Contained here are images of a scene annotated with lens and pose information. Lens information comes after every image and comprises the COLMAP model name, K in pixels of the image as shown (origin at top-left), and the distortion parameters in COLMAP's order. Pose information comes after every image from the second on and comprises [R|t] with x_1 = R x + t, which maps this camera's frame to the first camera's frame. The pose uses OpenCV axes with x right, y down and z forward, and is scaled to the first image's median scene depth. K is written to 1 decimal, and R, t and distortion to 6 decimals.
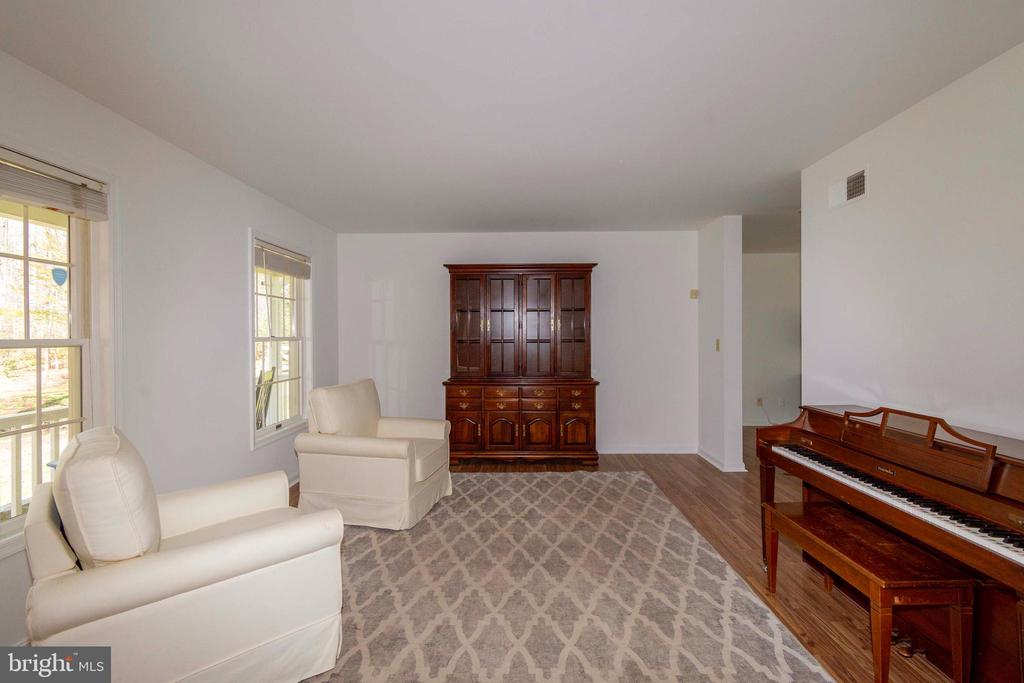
lens RADIAL K [[453.3, 0, 512.8], [0, 453.3, 337.1], [0, 0, 1]] dist [0.004406, 0.000058]
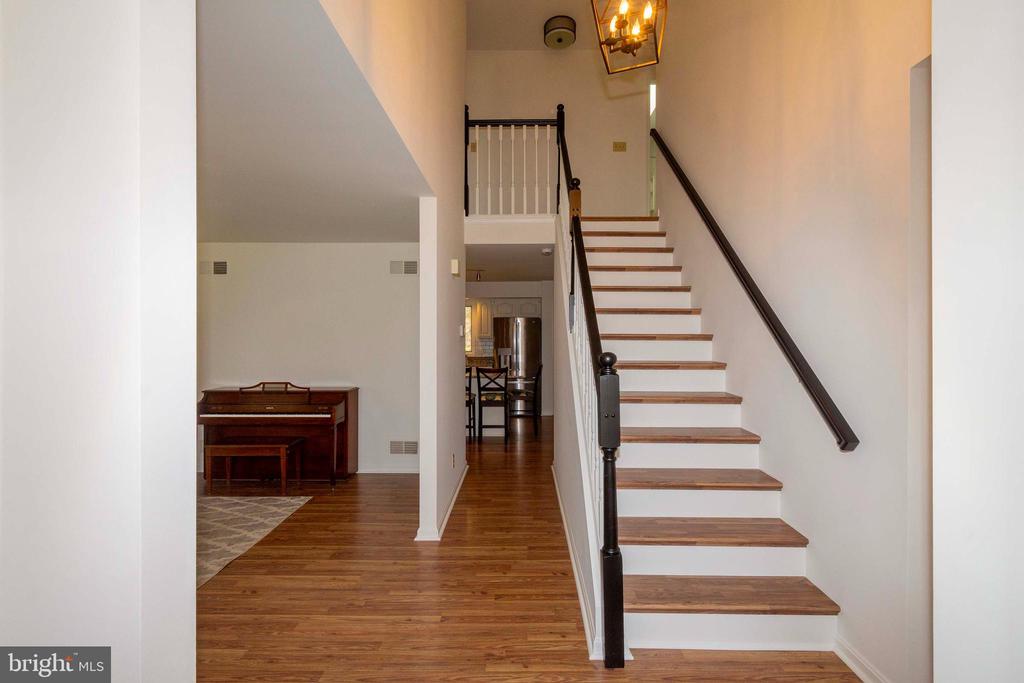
lens RADIAL K [[453.3, 0, 507.6], [0, 453.3, 333.4], [0, 0, 1]] dist [0.004406, 0.000058]
pose [[0.012360, 0.013934, 0.999827, -1.288849], [0.011238, 0.999838, -0.014073, -0.038718], [-0.999860, 0.011410, 0.012201, -0.223997]]
